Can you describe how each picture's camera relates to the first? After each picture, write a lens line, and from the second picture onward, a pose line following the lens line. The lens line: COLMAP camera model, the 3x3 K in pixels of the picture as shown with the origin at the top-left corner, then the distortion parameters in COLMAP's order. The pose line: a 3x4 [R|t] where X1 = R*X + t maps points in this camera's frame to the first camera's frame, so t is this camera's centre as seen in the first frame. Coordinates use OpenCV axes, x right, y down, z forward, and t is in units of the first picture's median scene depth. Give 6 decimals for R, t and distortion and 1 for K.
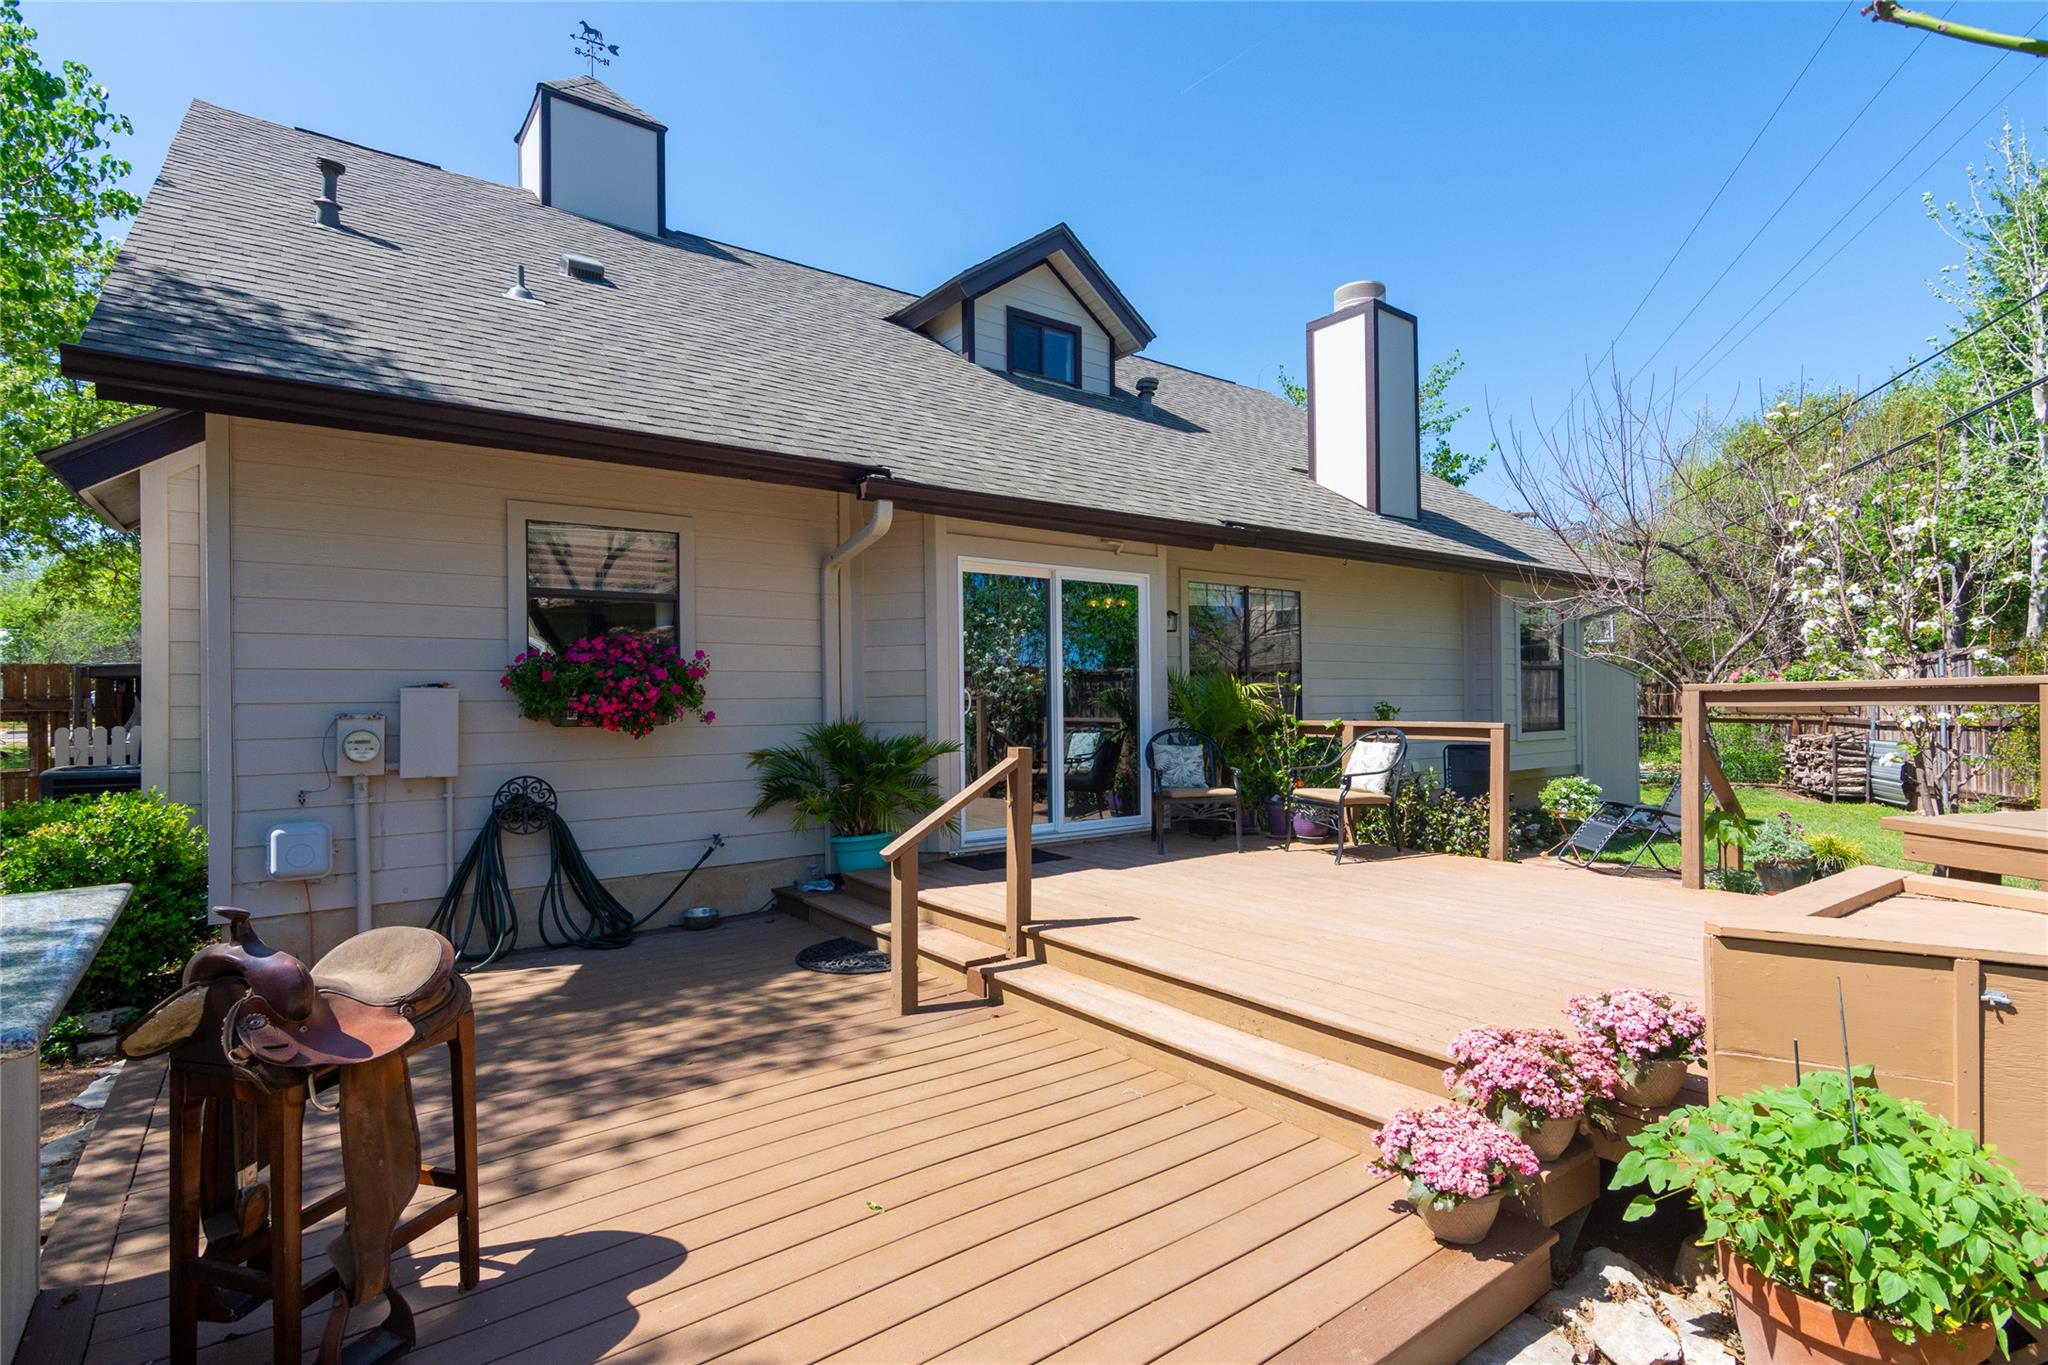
lens RADIAL K [[989.3, 0, 1023.6], [0, 989.3, 696.6], [0, 0, 1]] dist [0.000383, 0.001387]
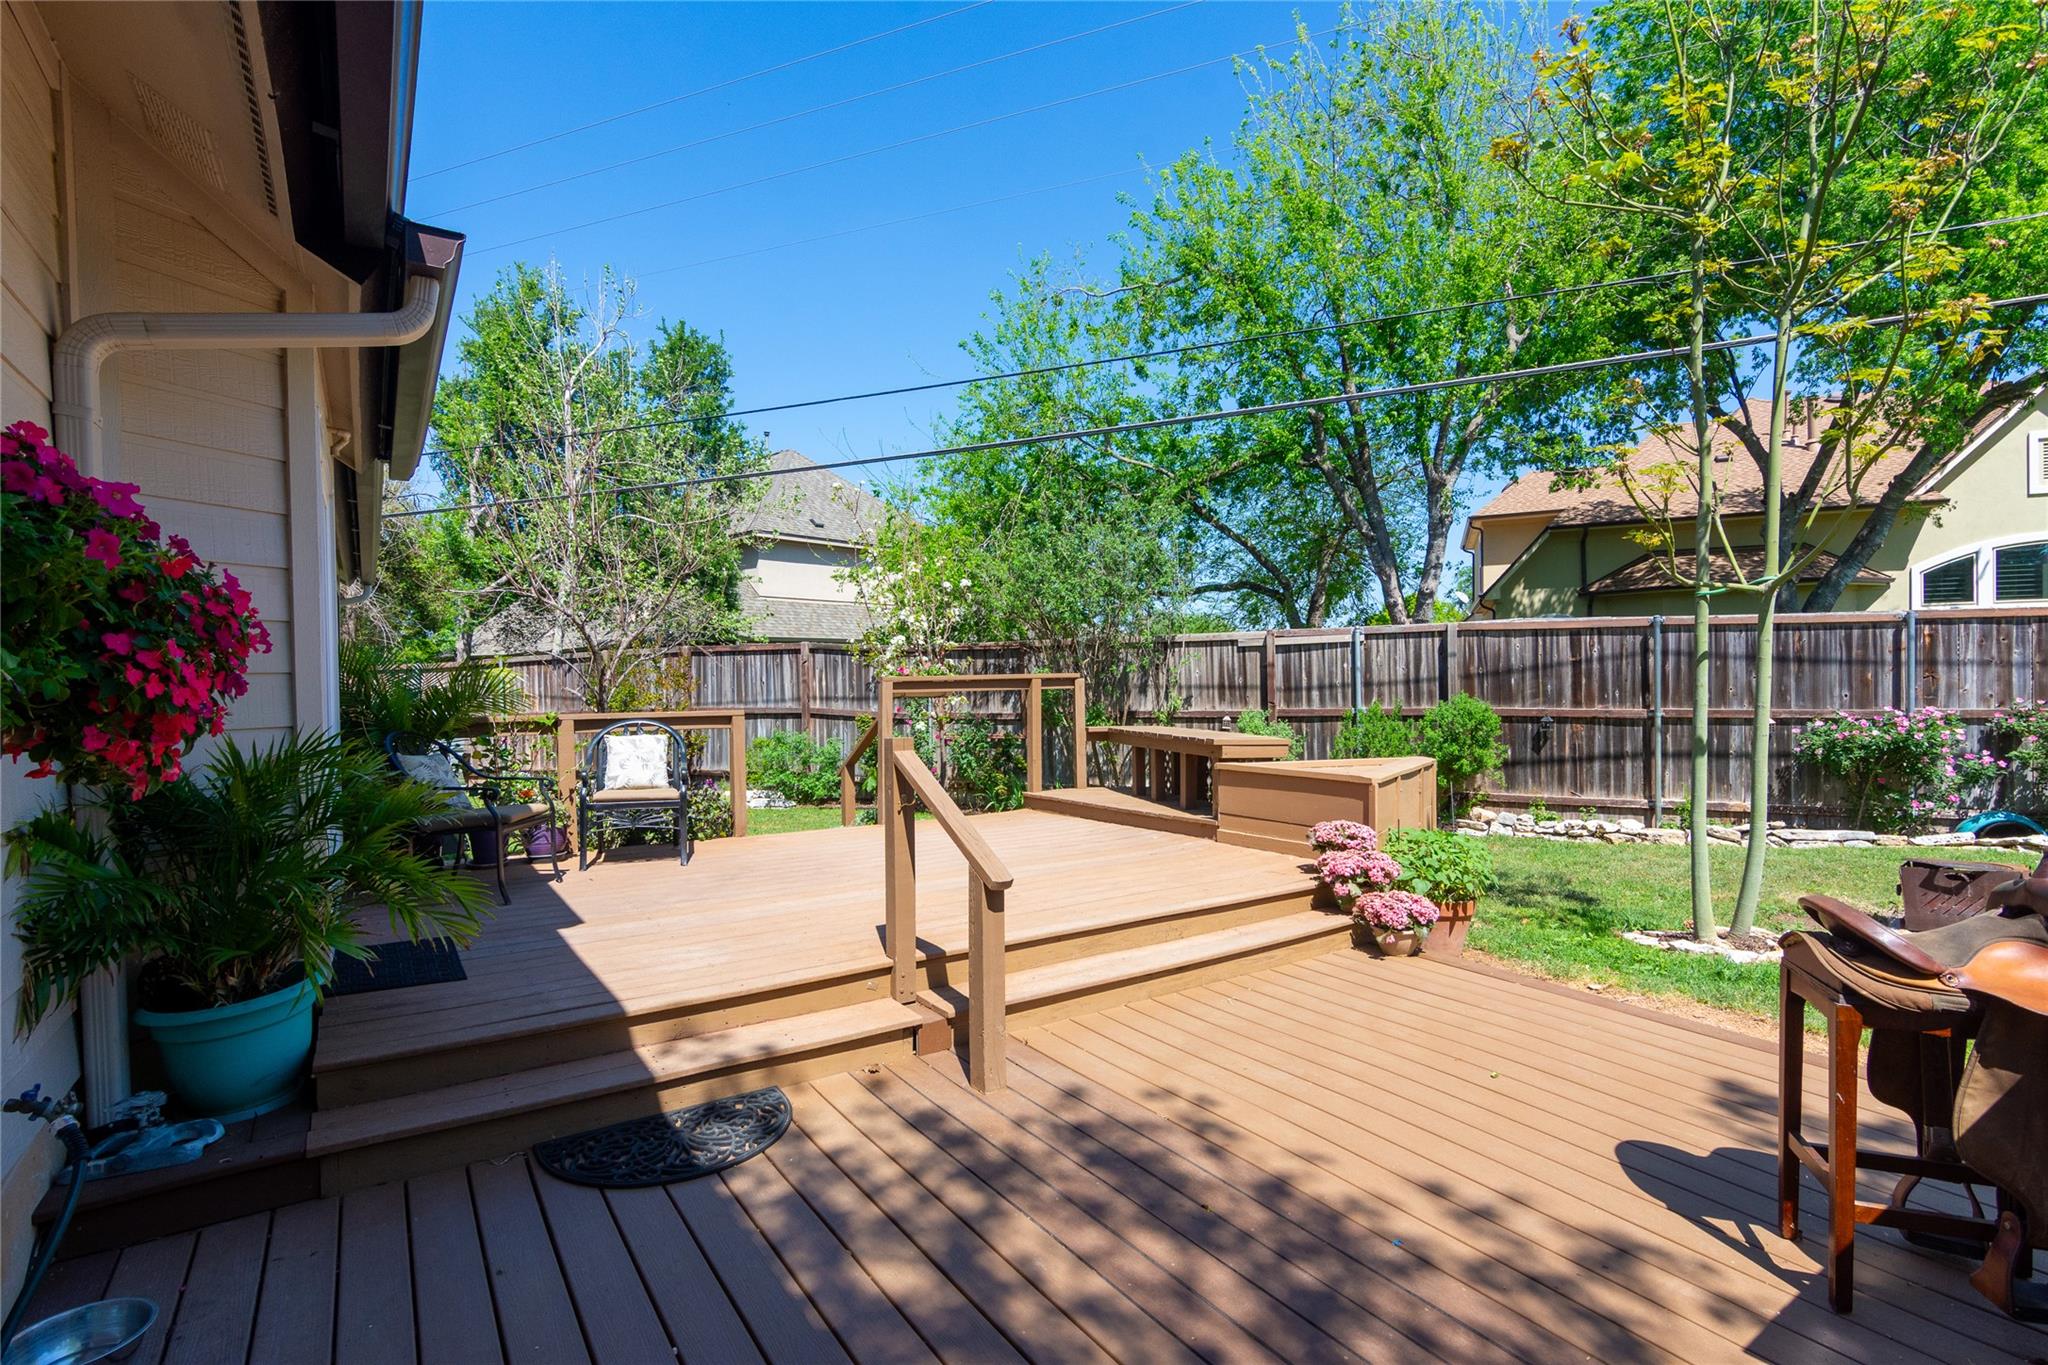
lens RADIAL K [[989.3, 0, 1023.6], [0, 989.3, 696.6], [0, 0, 1]] dist [0.000383, 0.001387]
pose [[0.047738, -0.000961, 0.998859, -0.554851], [0.008073, 0.999967, 0.000576, 0.012523], [-0.998827, 0.008036, 0.047745, 0.599192]]
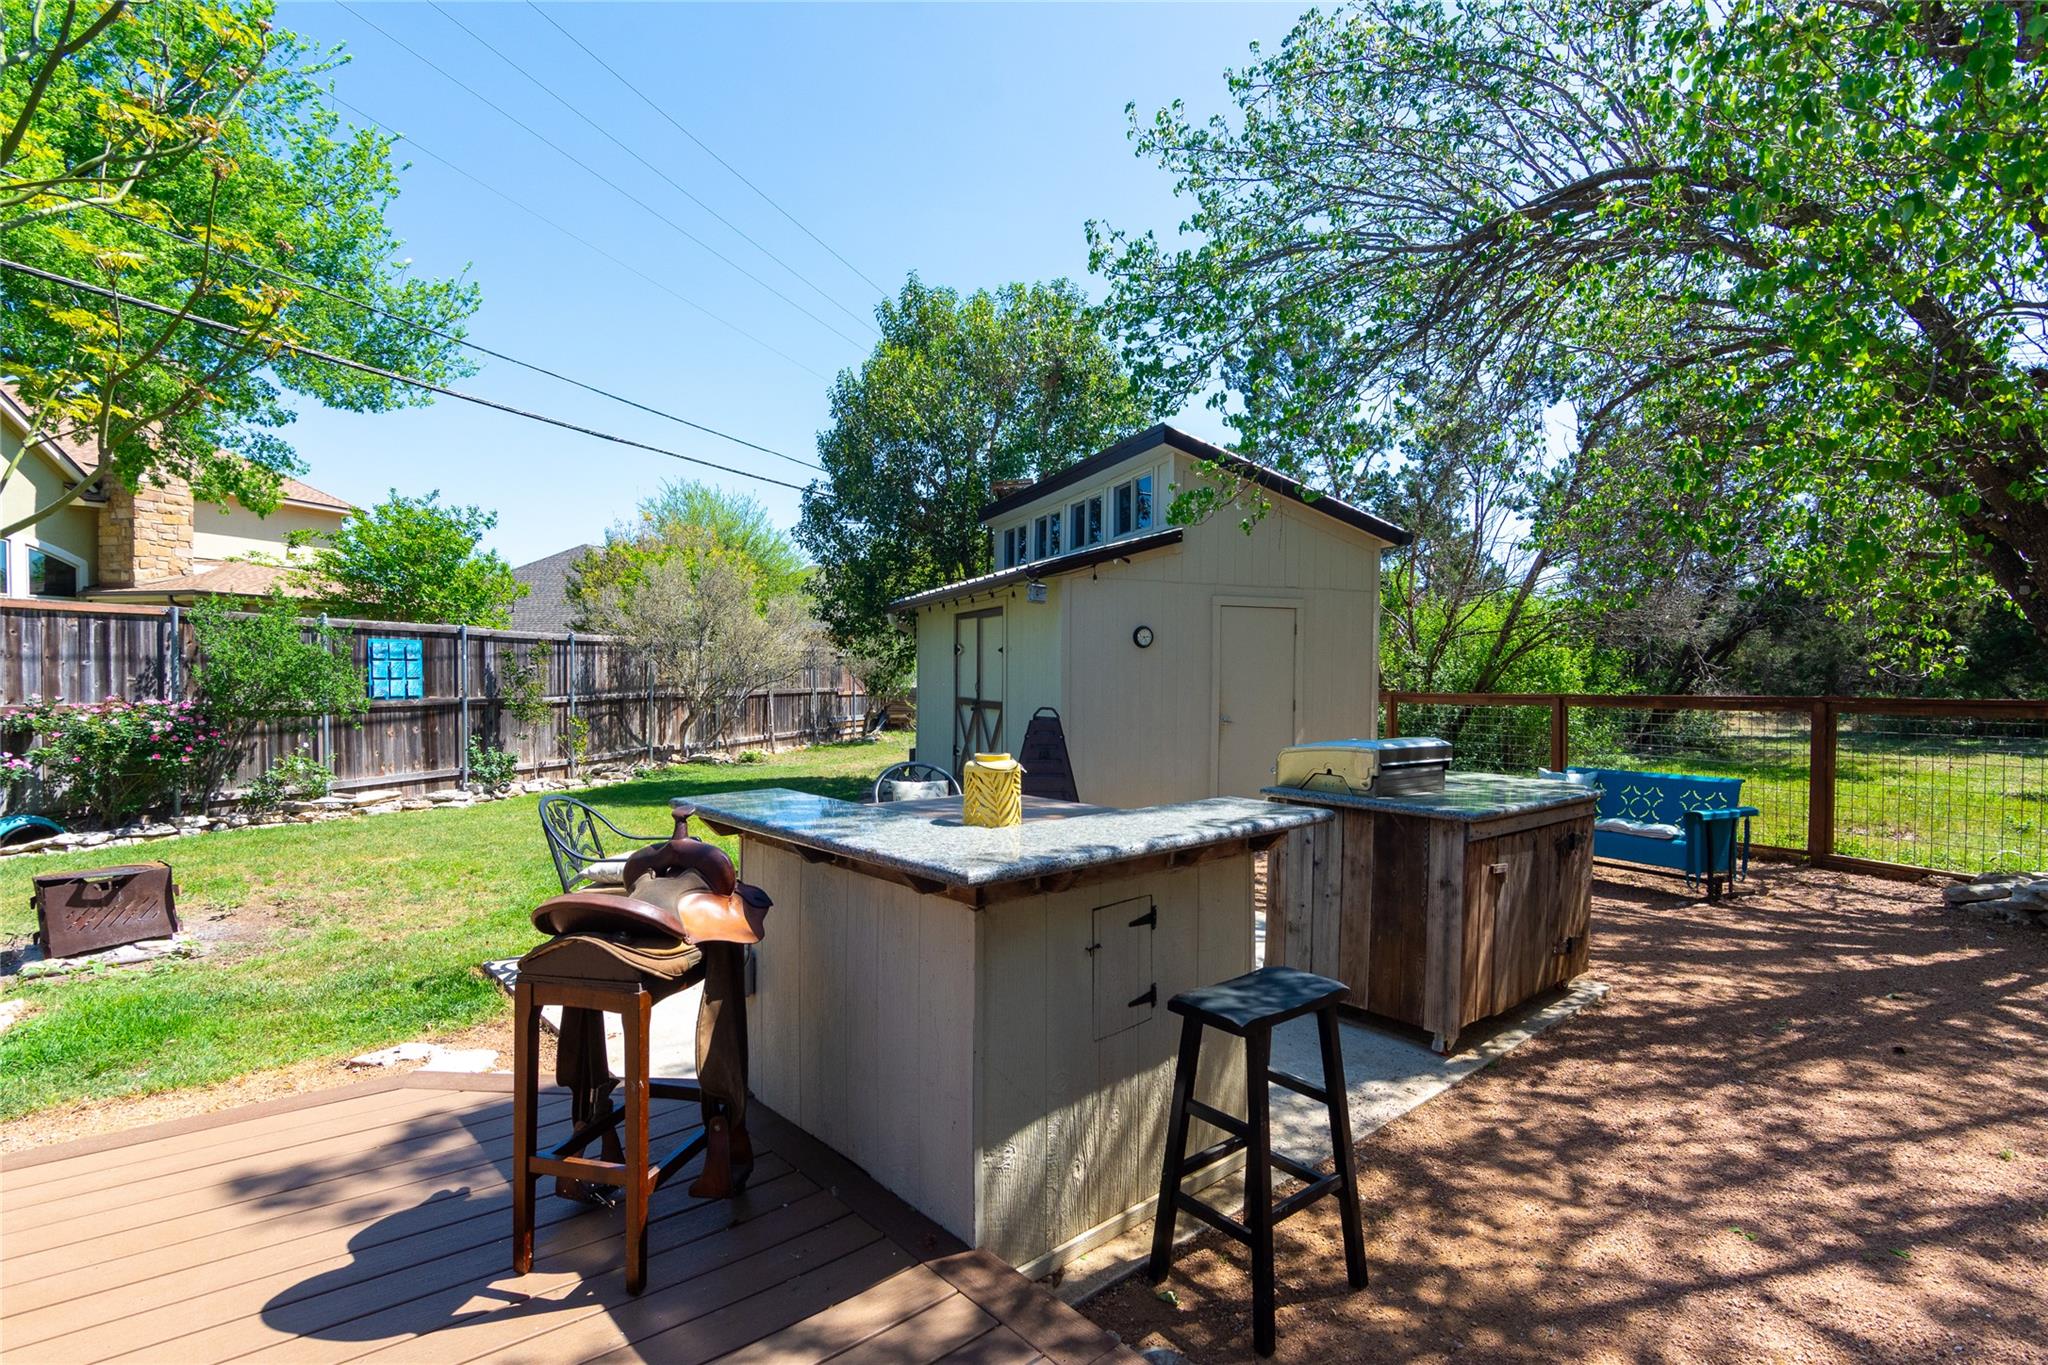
lens RADIAL K [[989.3, 0, 1023.6], [0, 989.3, 696.6], [0, 0, 1]] dist [0.000383, 0.001387]
pose [[-0.998002, 0.006139, -0.062877, -0.337365], [0.004951, 0.999807, 0.019035, 0.011195], [0.062982, 0.018685, -0.997840, 0.679836]]
